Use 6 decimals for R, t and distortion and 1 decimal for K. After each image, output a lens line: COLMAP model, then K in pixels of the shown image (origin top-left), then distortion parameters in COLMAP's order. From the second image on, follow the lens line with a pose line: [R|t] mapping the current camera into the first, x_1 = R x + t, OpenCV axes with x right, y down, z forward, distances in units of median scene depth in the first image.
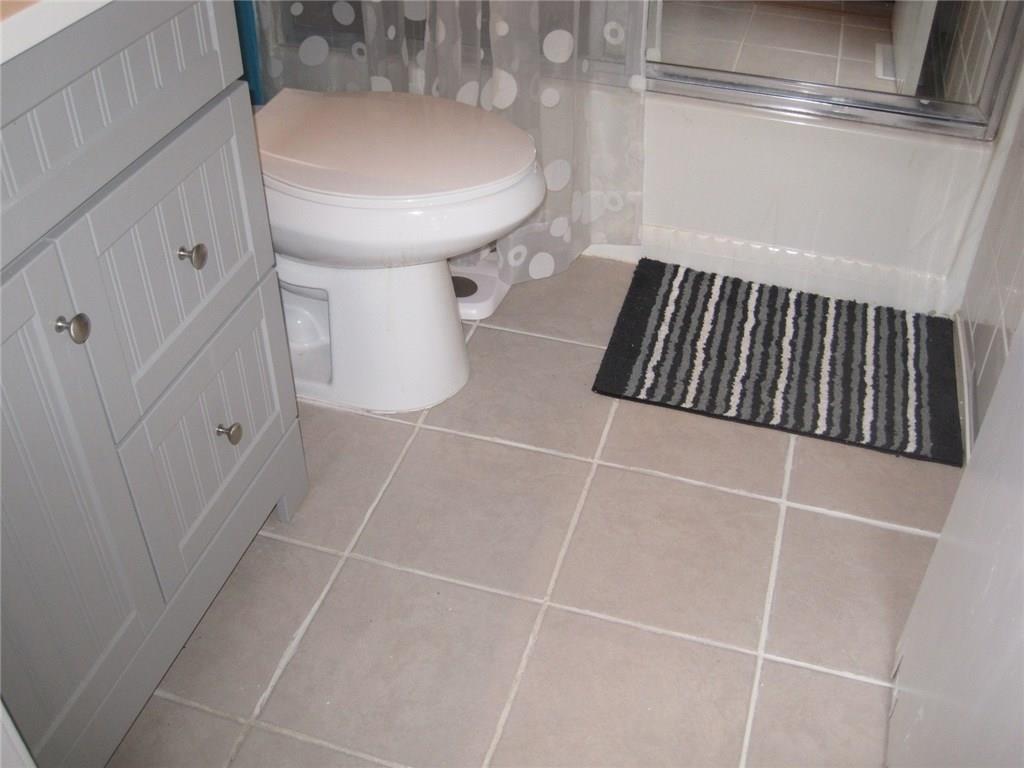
lens RADIAL K [[1067.9, 0, 512.0], [0, 1067.9, 384.0], [0, 0, 1]] dist [-0.177087, 0.144101]
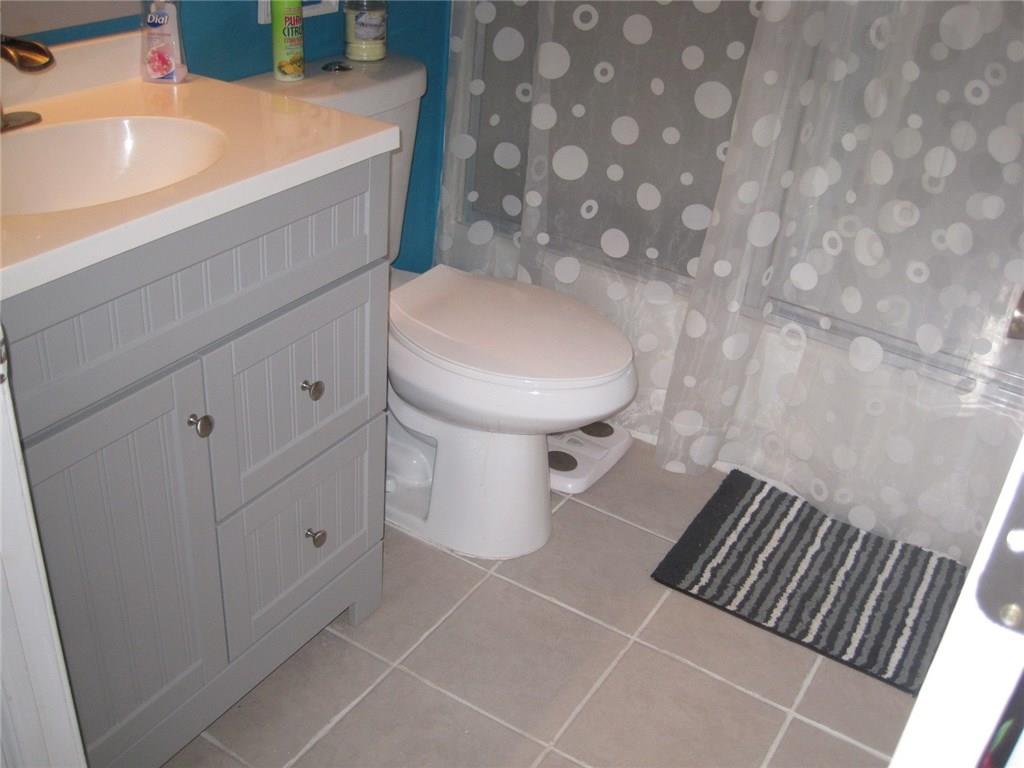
lens RADIAL K [[1067.9, 0, 512.0], [0, 1067.9, 384.0], [0, 0, 1]] dist [-0.177087, 0.144101]
pose [[0.965246, 0.193052, -0.176156, 0.091093], [-0.218740, 0.965641, -0.140324, -0.001158], [0.143014, 0.173979, 0.974309, -0.124948]]
